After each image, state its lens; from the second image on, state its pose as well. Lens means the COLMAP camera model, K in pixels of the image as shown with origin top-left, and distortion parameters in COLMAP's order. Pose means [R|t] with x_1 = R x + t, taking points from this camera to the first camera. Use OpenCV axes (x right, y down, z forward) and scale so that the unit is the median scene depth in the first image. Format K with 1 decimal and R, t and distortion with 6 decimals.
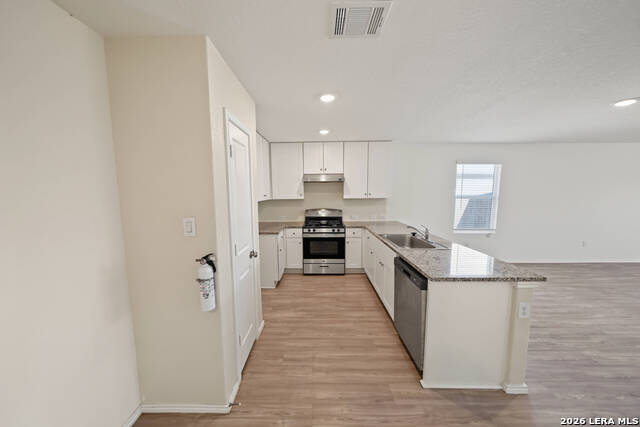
lens RADIAL K [[216.3, 0, 315.8], [0, 216.3, 214.1], [0, 0, 1]] dist [-0.000153, -0.001915]
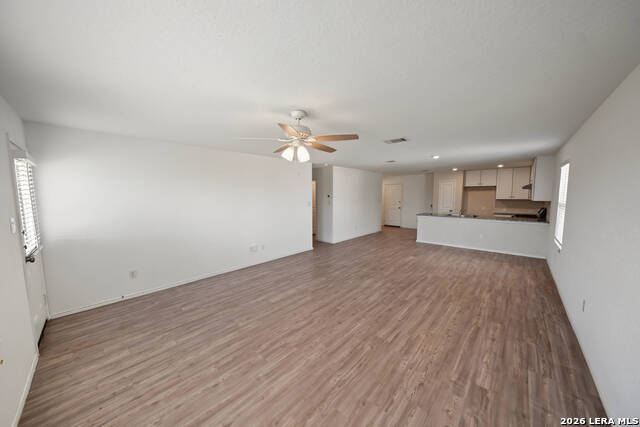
lens RADIAL K [[216.3, 0, 315.8], [0, 216.3, 214.1], [0, 0, 1]] dist [-0.000153, -0.001915]
pose [[-0.680988, 0.072590, -0.728688, 2.290921], [-0.068953, 0.984297, 0.162493, -0.121503], [0.729041, 0.160902, -0.665289, 0.966388]]
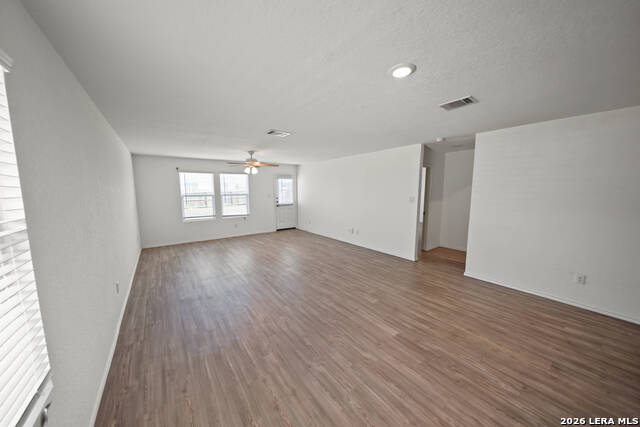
lens RADIAL K [[216.3, 0, 315.8], [0, 216.3, 214.1], [0, 0, 1]] dist [-0.000153, -0.001915]
pose [[-0.591570, -0.086619, 0.801587, 0.566787], [0.093341, 0.980169, 0.174802, -0.116956], [-0.800832, 0.178228, -0.571754, 0.996329]]
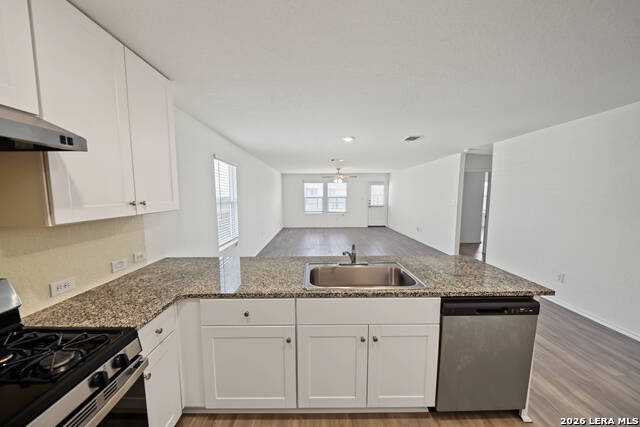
lens RADIAL K [[216.3, 0, 315.8], [0, 216.3, 214.1], [0, 0, 1]] dist [-0.000153, -0.001915]
pose [[-0.008542, -0.085719, 0.996283, -0.111898], [0.111249, 0.990053, 0.086137, -0.075997], [-0.993756, 0.111572, 0.001079, 0.743185]]
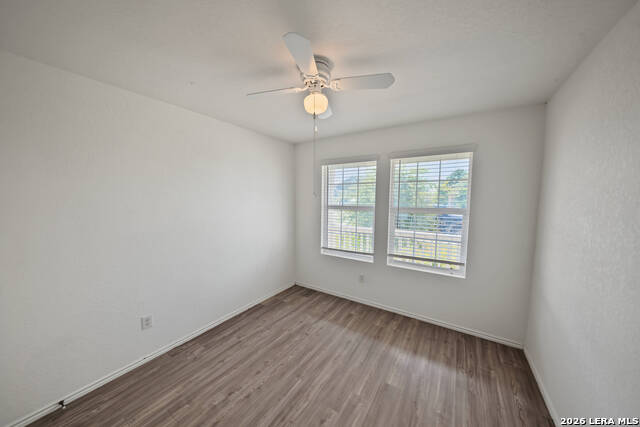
lens RADIAL K [[216.3, 0, 315.8], [0, 216.3, 214.1], [0, 0, 1]] dist [-0.000153, -0.001915]
pose [[0.541572, -0.058264, 0.838633, 1.640574], [0.081946, 0.996503, 0.016313, -0.049382], [-0.836650, 0.059888, 0.544453, 0.396460]]
